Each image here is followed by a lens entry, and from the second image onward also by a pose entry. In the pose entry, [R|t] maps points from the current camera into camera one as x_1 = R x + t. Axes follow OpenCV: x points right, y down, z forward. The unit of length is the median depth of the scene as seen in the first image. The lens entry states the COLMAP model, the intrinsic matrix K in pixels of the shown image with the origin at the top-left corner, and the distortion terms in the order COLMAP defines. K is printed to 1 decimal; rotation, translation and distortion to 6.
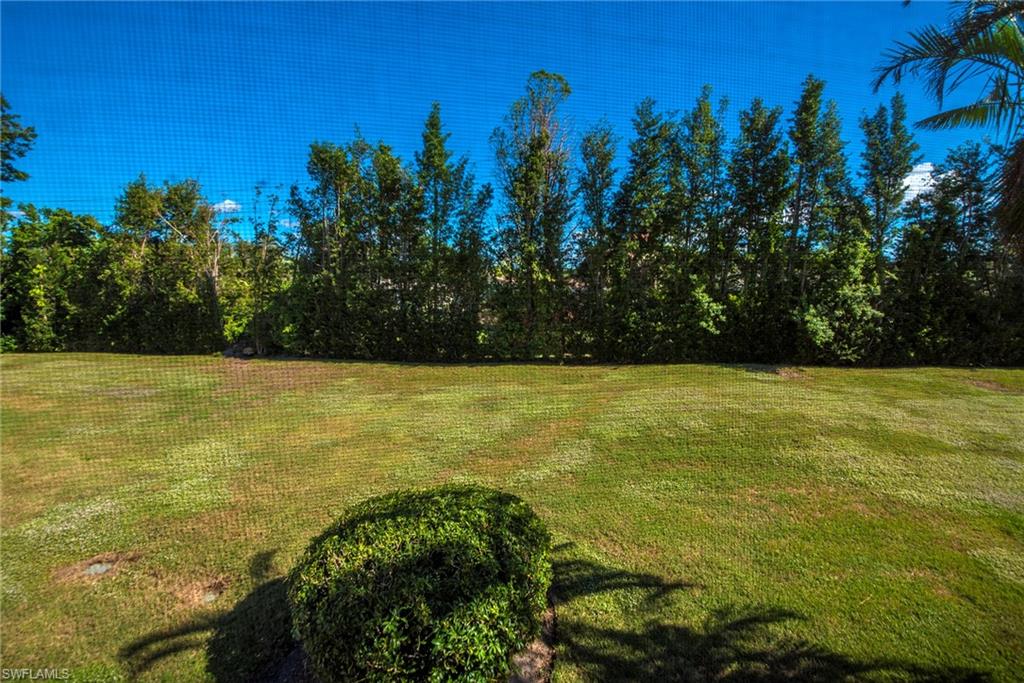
lens RADIAL K [[476.1, 0, 512.0], [0, 476.1, 341.5], [0, 0, 1]] dist [0.033737, -0.039325]
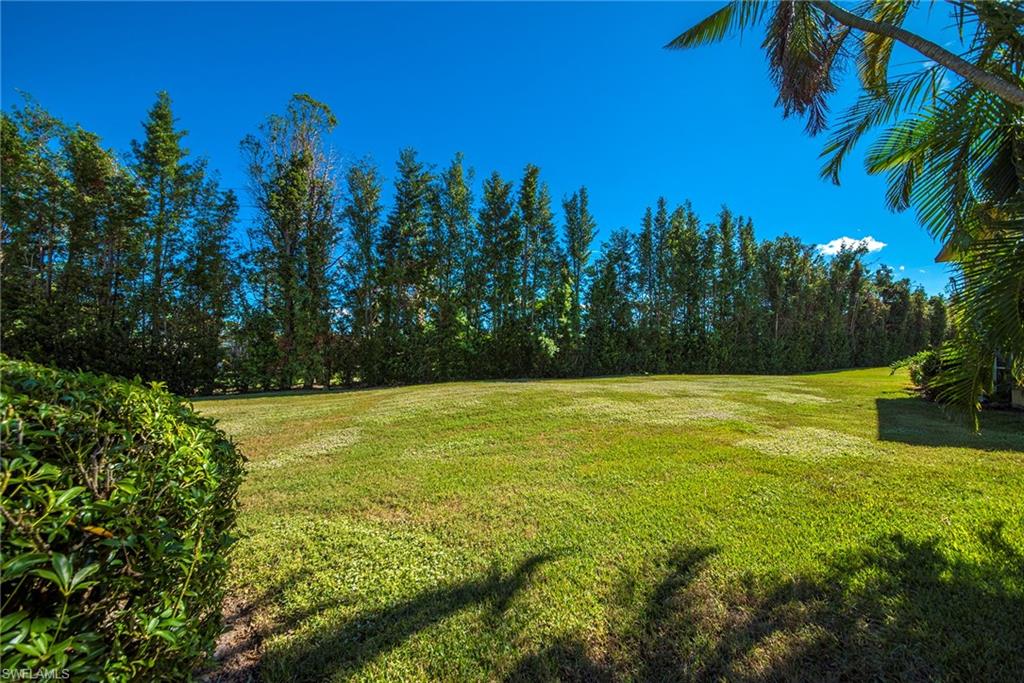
lens RADIAL K [[386.2, 0, 529.1], [0, 386.2, 347.0], [0, 0, 1]] dist [0.000617, -0.012228]
pose [[0.840350, 0.011838, 0.541916, 0.026135], [0.064509, 0.990472, -0.121671, 0.088468], [-0.538193, 0.137204, 0.831579, 0.139159]]
